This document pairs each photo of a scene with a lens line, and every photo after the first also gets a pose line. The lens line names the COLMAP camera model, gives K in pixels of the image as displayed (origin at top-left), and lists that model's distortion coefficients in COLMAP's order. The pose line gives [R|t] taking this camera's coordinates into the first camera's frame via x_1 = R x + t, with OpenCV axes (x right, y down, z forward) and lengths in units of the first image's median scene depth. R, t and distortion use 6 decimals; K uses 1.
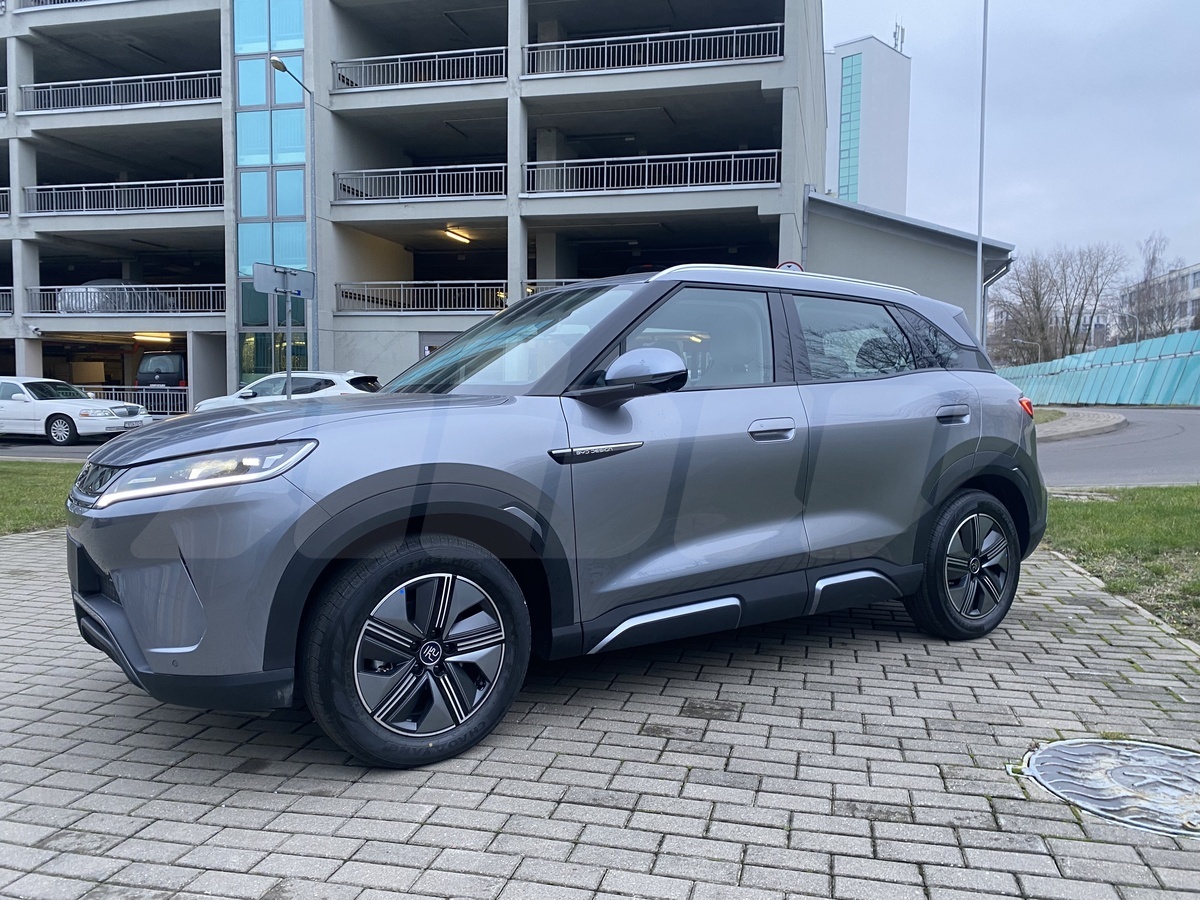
lens RADIAL K [[904.4, 0, 603.8], [0, 904.4, 438.6], [0, 0, 1]] dist [0.015909, -0.003071]
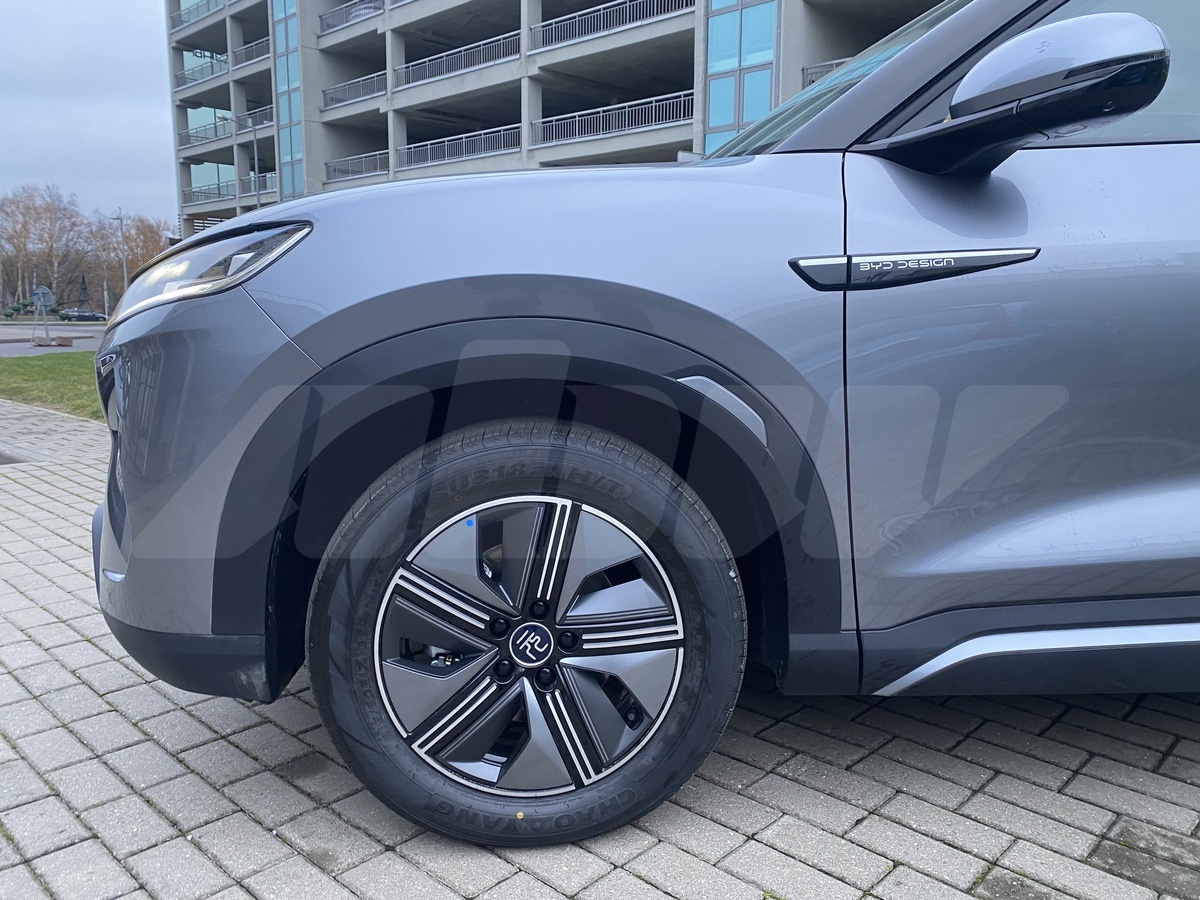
lens RADIAL K [[914.8, 0, 602.4], [0, 914.8, 442.2], [0, 0, 1]] dist [-0.006444, 0.017644]
pose [[0.867290, 0.067295, -0.493234, 0.065350], [-0.025570, 0.995535, 0.090865, 0.047206], [0.497146, -0.066195, 0.865138, 0.380402]]
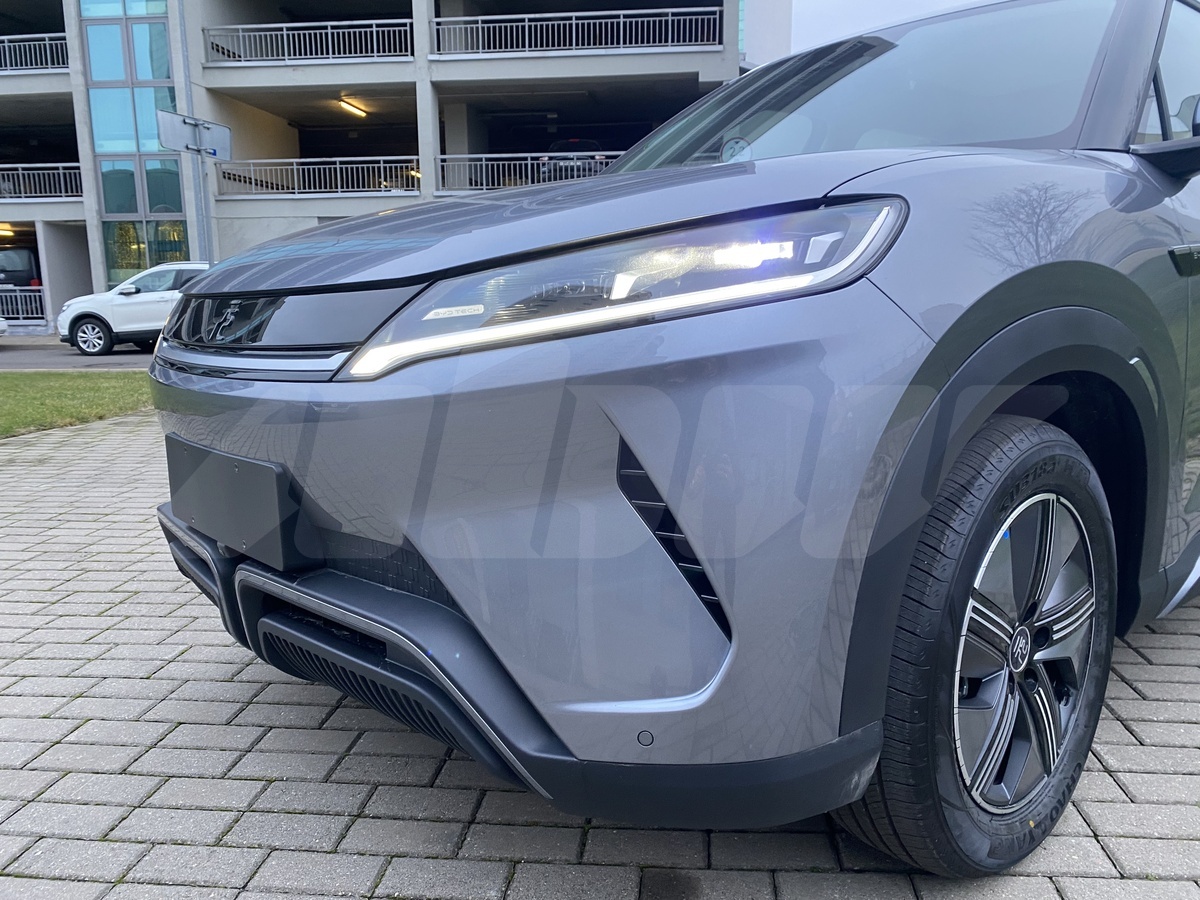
lens RADIAL K [[914.8, 0, 602.4], [0, 914.8, 442.2], [0, 0, 1]] dist [-0.006444, 0.017644]
pose [[0.990605, -0.041378, 0.130341, -0.322447], [0.026717, 0.993317, 0.112284, 0.038959], [-0.134116, -0.107746, 0.985091, 0.360585]]
